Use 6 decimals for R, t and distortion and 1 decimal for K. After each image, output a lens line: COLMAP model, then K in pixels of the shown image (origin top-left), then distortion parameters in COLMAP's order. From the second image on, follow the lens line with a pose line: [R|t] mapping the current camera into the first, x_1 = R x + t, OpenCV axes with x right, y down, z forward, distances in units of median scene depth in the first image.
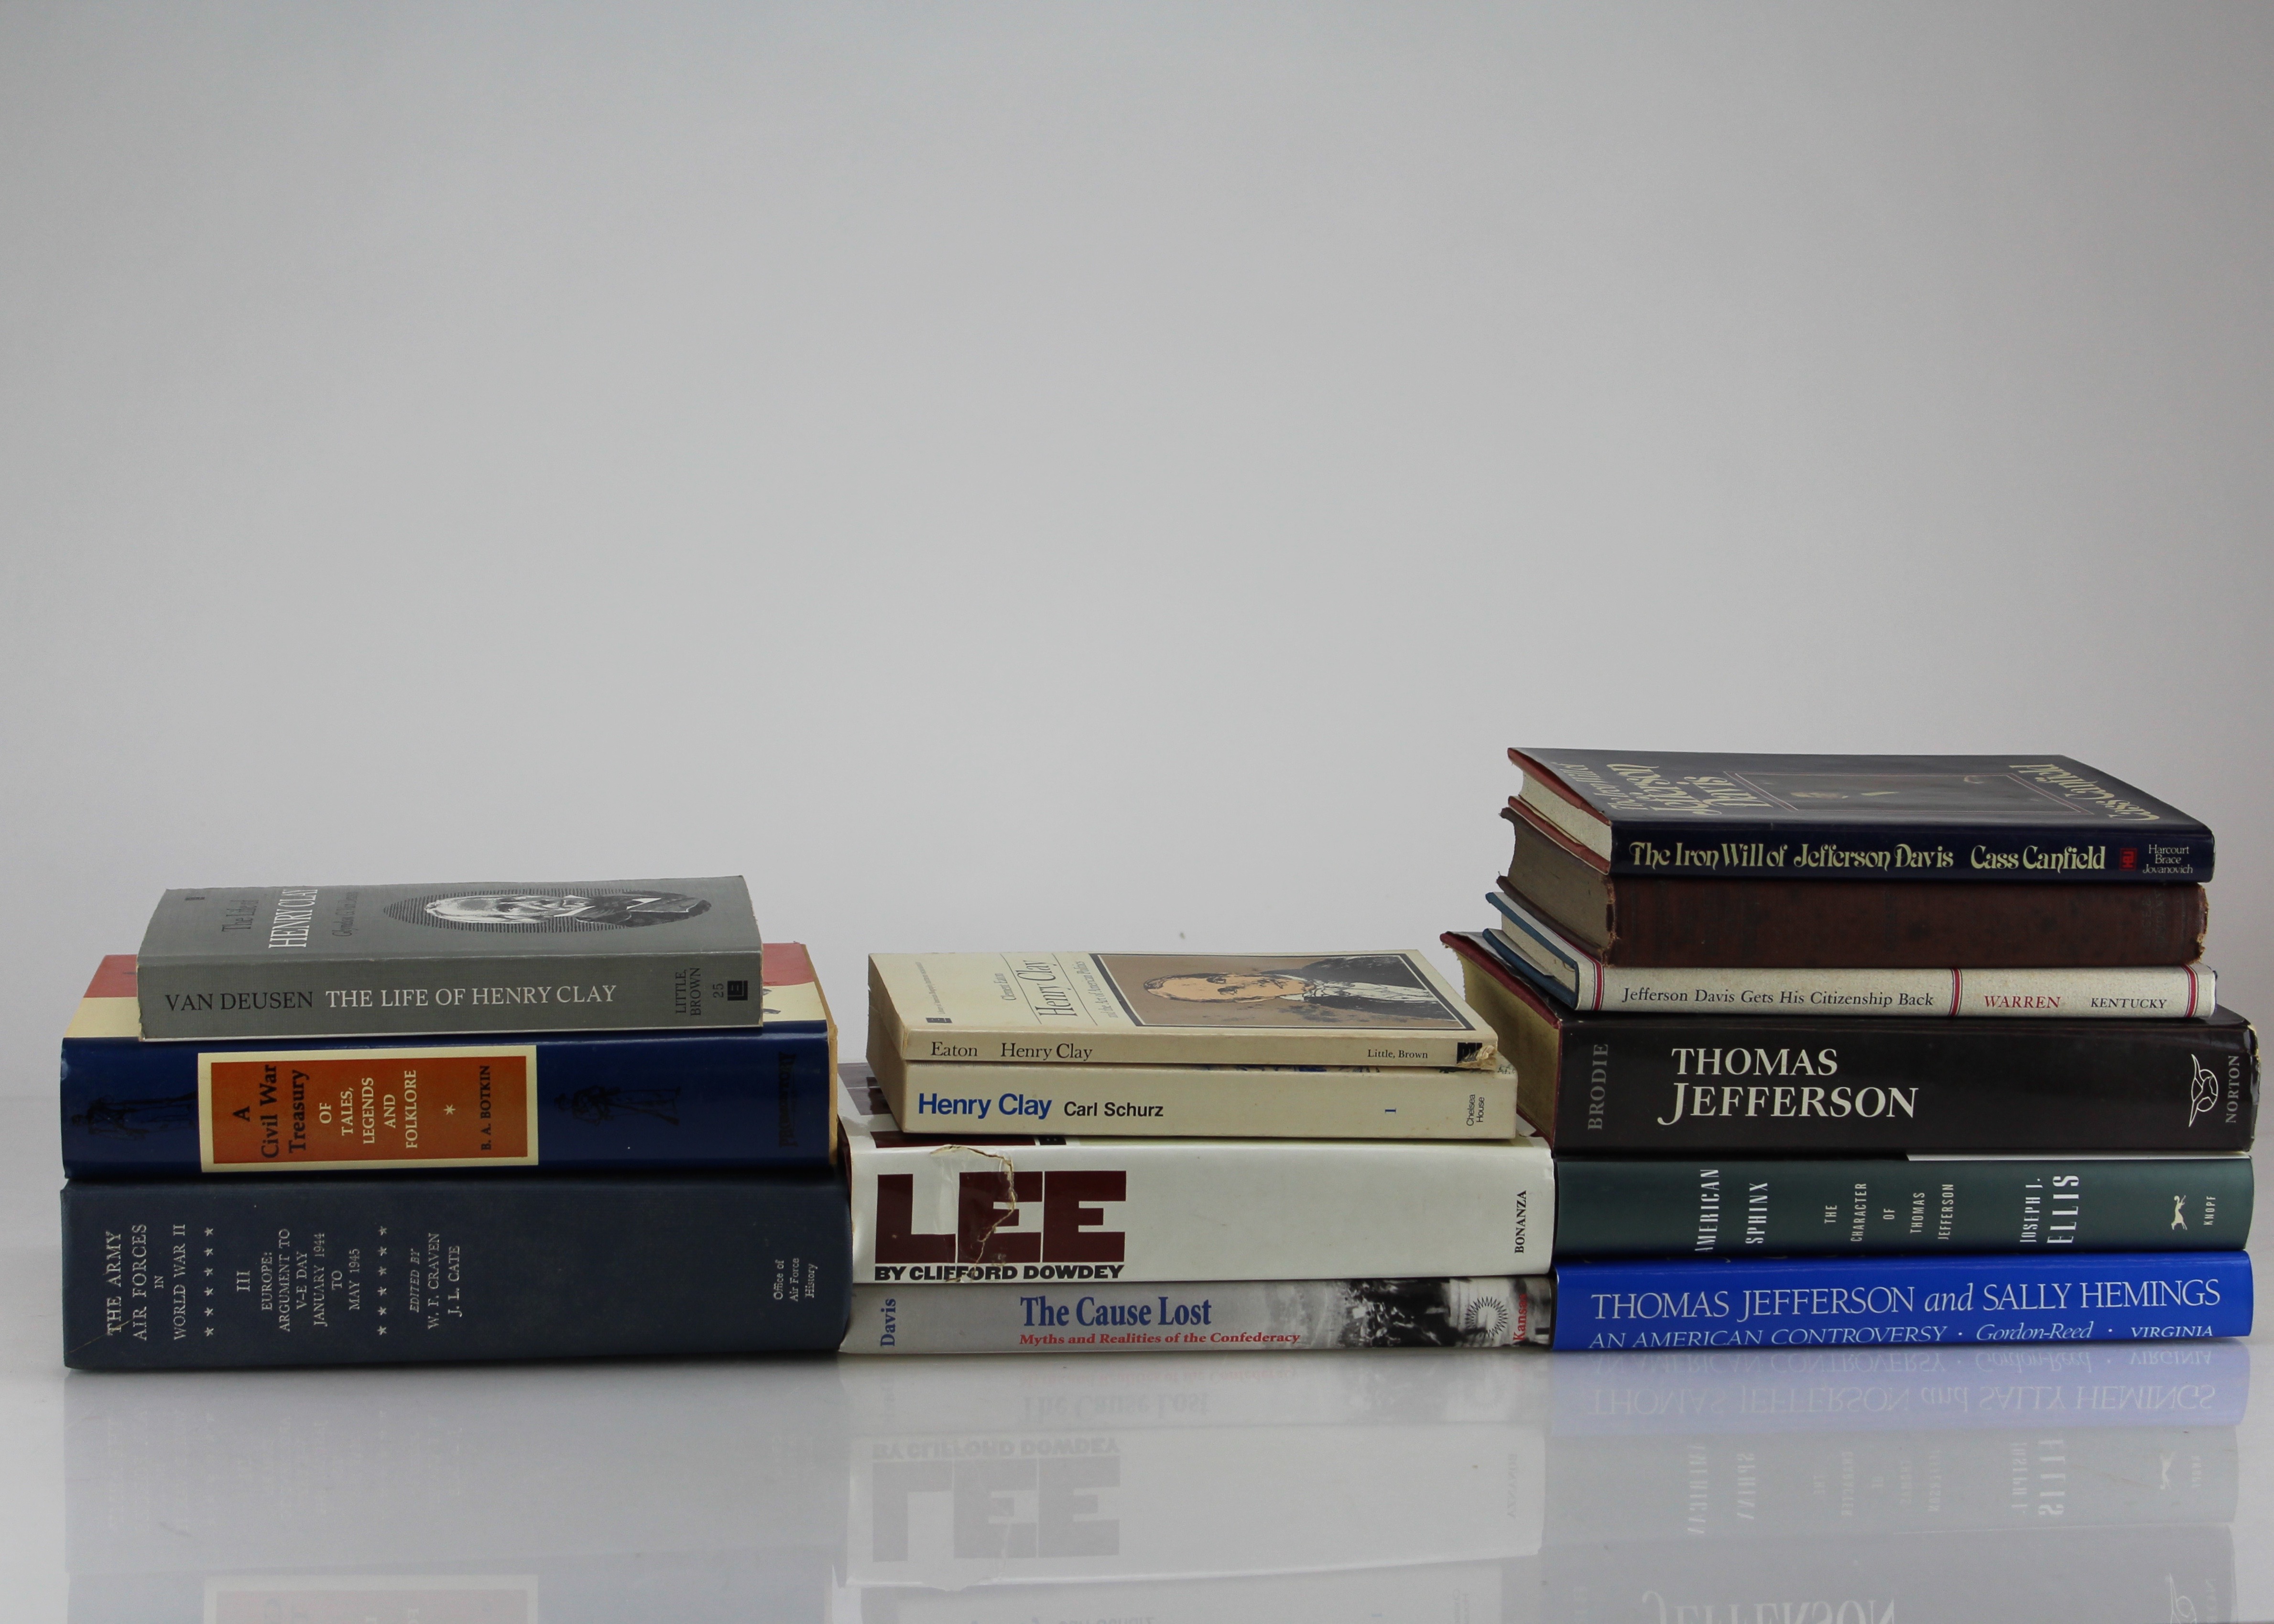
lens RADIAL K [[4222.2, 0, 1209.6], [0, 4222.2, 812.7], [0, 0, 1]] dist [0.503075, -4.624241]
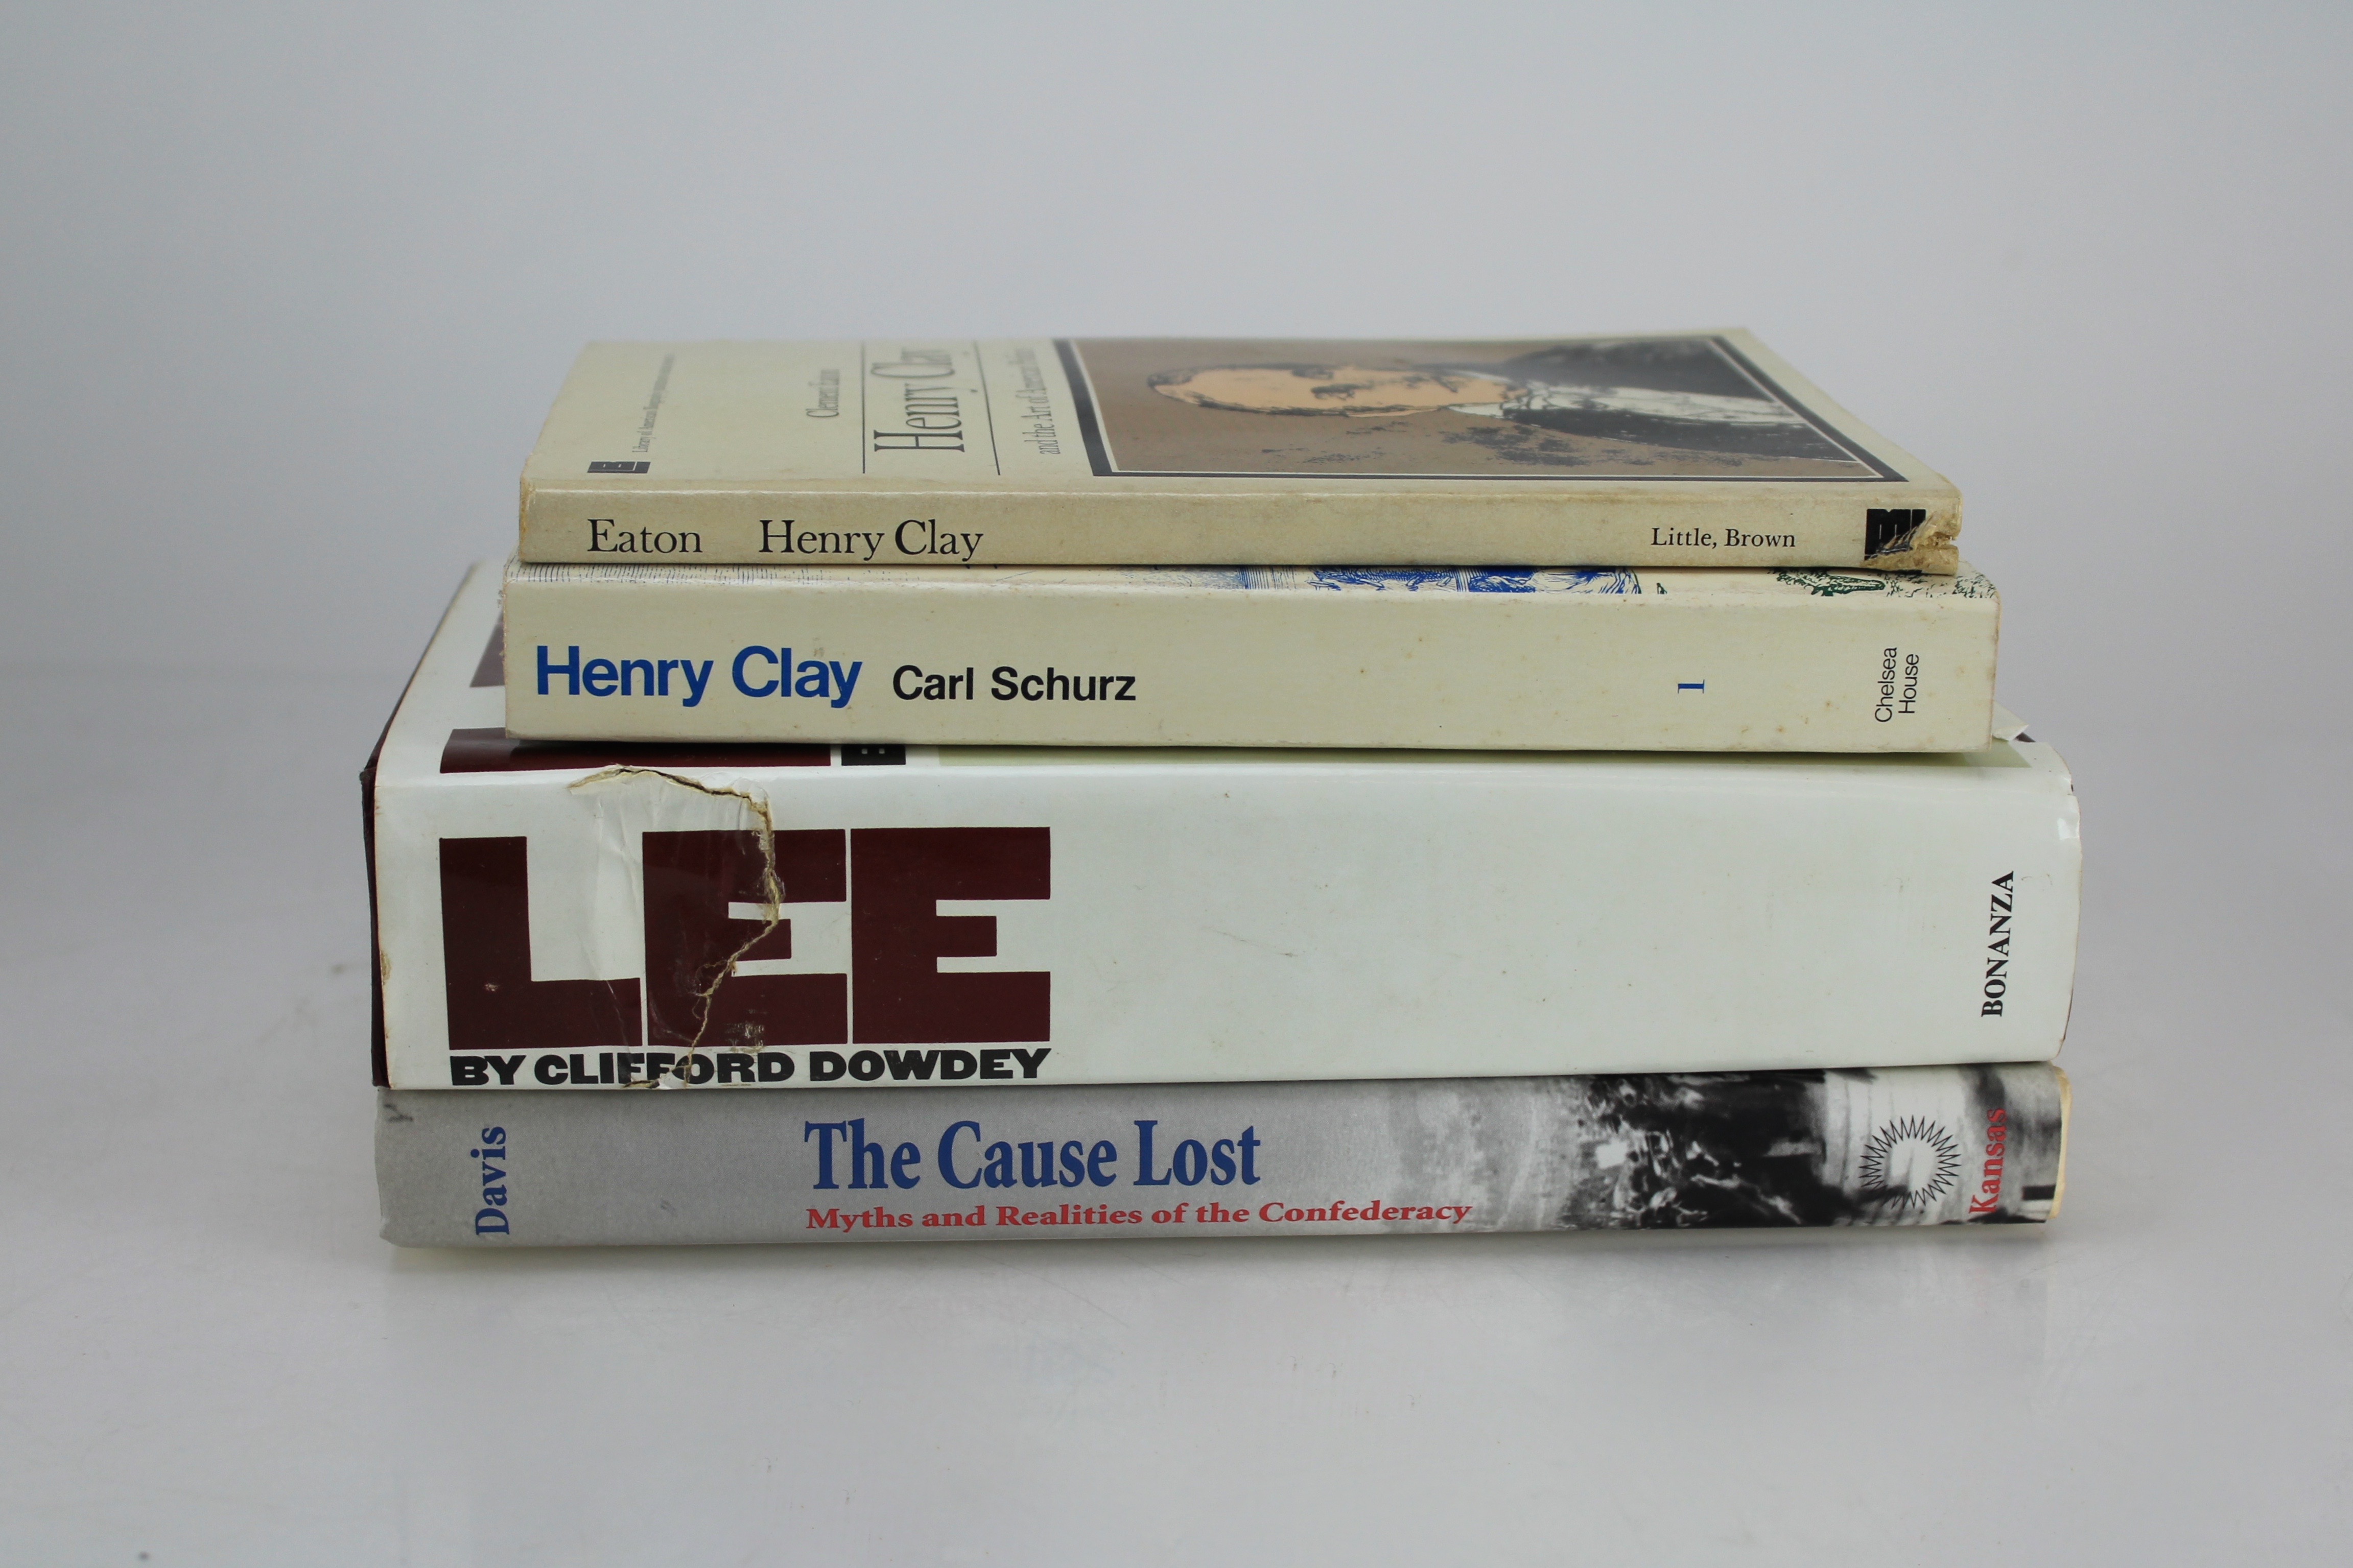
lens RADIAL K [[4226.0, 0, 1176.5], [0, 4226.0, 784.0], [0, 0, 1]] dist [-0.246612, -0.013492]
pose [[0.997482, 0.002870, -0.070864, 0.021455], [0.006305, 0.991635, 0.128917, 0.026735], [0.070641, -0.129039, 0.989120, 0.585523]]
